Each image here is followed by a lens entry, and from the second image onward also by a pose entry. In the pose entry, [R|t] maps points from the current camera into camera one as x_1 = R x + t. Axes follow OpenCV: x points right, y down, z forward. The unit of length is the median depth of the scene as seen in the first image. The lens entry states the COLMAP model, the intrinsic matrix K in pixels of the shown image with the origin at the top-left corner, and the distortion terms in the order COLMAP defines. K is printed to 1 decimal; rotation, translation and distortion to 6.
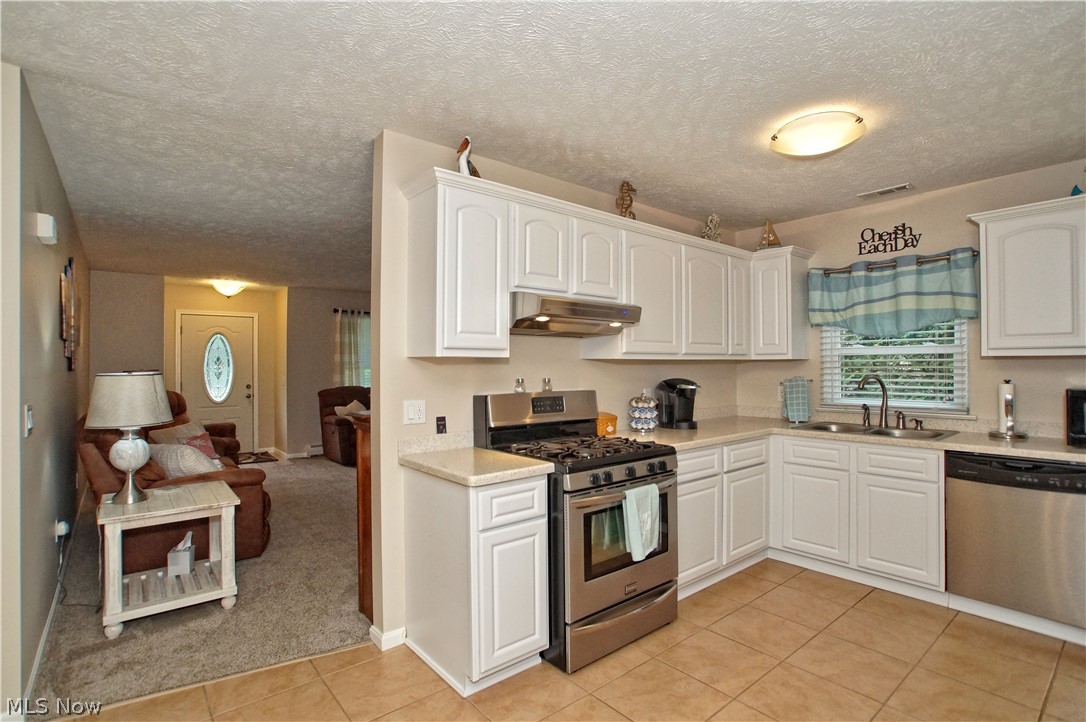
lens RADIAL K [[537.1, 0, 552.7], [0, 537.1, 359.7], [0, 0, 1]] dist [-0.081154, 0.045441]
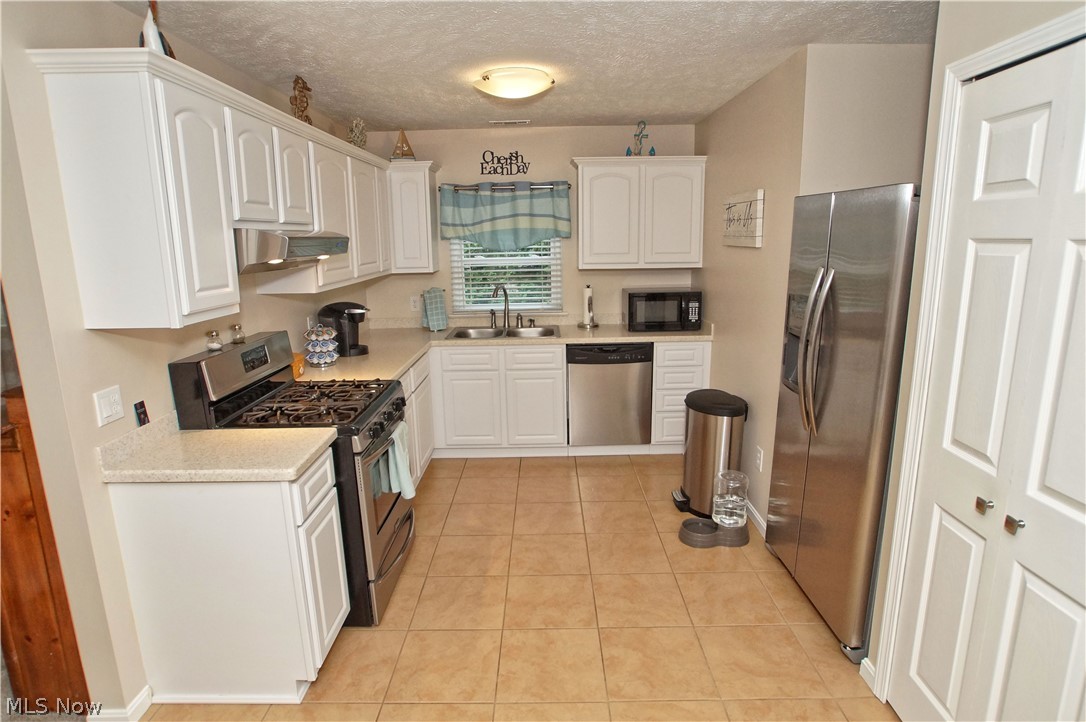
lens RADIAL K [[596.8, 0, 545.8], [0, 596.8, 352.4], [0, 0, 1]] dist [-0.063873, 0.001513]
pose [[0.631577, -0.159341, 0.758762, -0.361314], [0.001365, 0.978880, 0.204431, -0.095843], [-0.775312, -0.128078, 0.618456, 0.084656]]
